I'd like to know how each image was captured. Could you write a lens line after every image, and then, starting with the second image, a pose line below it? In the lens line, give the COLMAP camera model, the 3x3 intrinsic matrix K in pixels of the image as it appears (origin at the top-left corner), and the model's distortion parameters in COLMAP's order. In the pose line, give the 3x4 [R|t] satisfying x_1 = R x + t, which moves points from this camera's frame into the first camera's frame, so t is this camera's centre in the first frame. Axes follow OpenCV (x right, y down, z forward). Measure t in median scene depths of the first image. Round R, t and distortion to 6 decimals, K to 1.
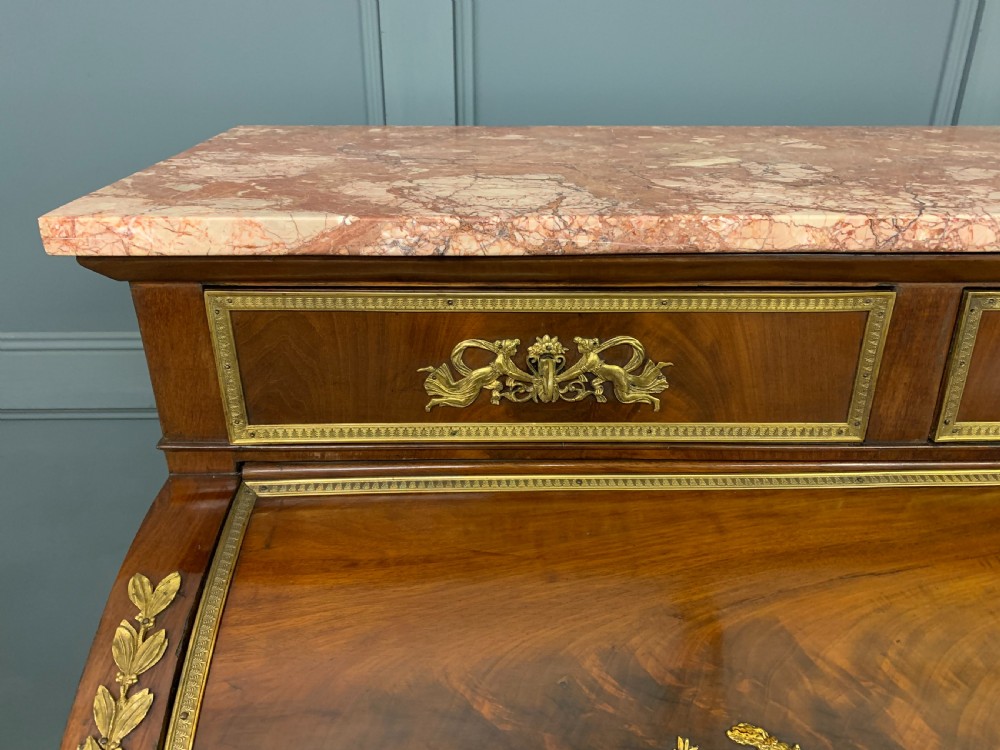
lens RADIAL K [[767.2, 0, 487.2], [0, 767.2, 375.4], [0, 0, 1]] dist [0.038904, -0.044233]
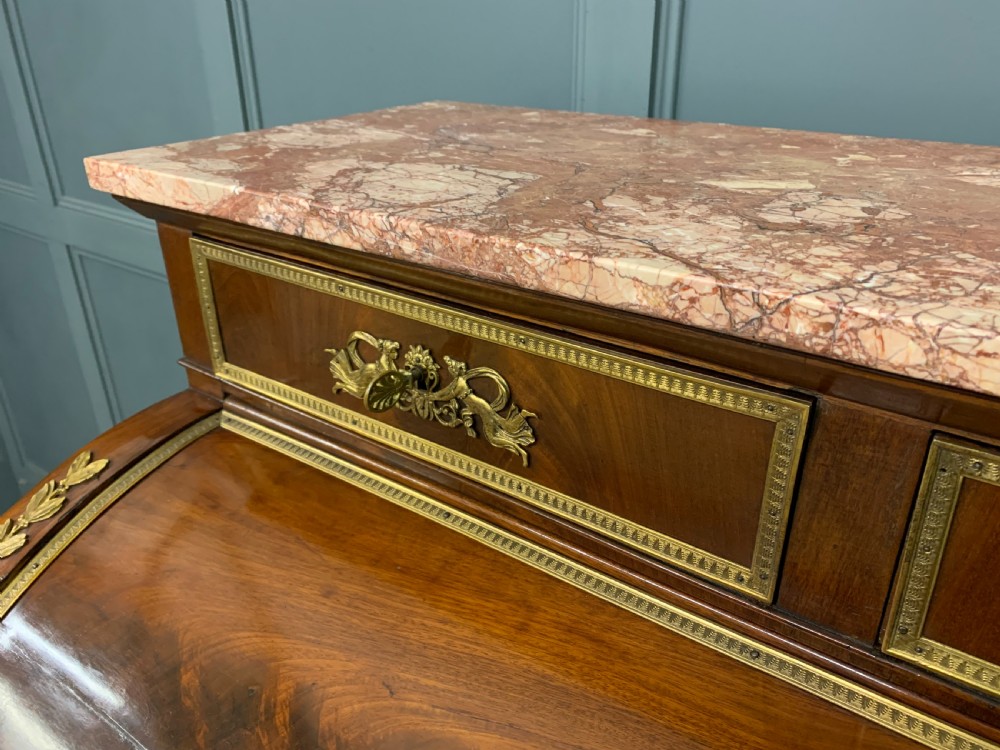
lens RADIAL K [[767.2, 0, 500.9], [0, 767.2, 376.7], [0, 0, 1]] dist [0.038904, -0.044233]
pose [[0.798681, 0.257113, -0.544061, 0.722023], [-0.243405, 0.964893, 0.098672, -0.142644], [0.550330, 0.053619, 0.833224, 0.321140]]
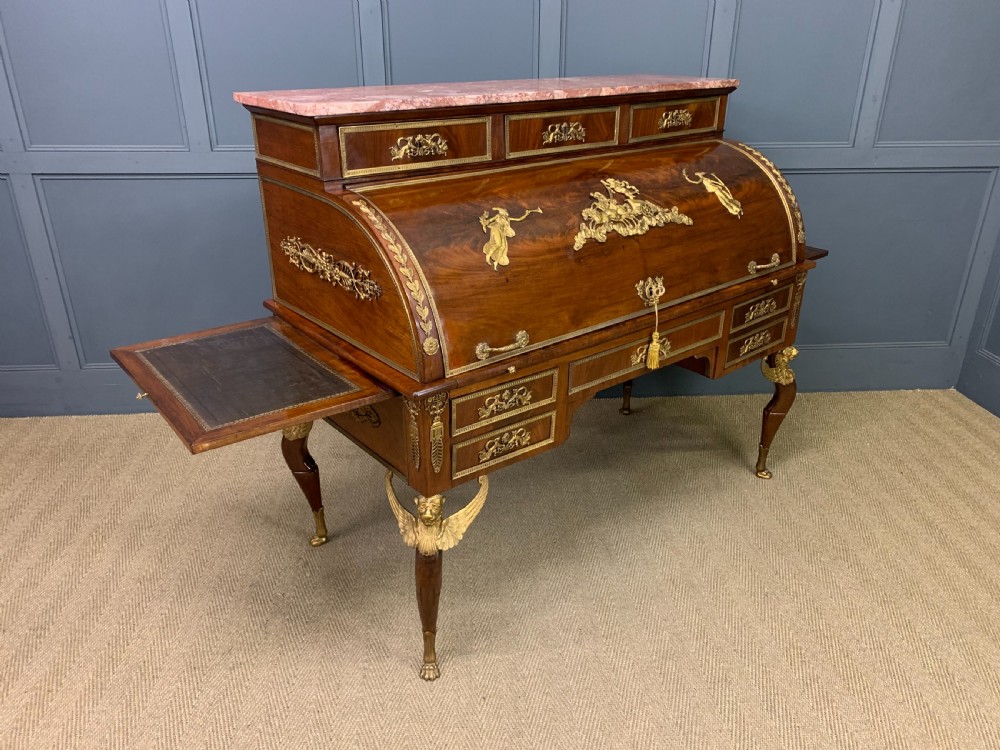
lens RADIAL K [[767.2, 0, 510.2], [0, 767.2, 389.1], [0, 0, 1]] dist [0.038904, -0.044233]
pose [[0.779751, -0.265760, 0.566886, -2.201125], [0.262328, 0.960810, 0.089602, 0.996006], [-0.568482, 0.078843, 0.818909, -2.407313]]
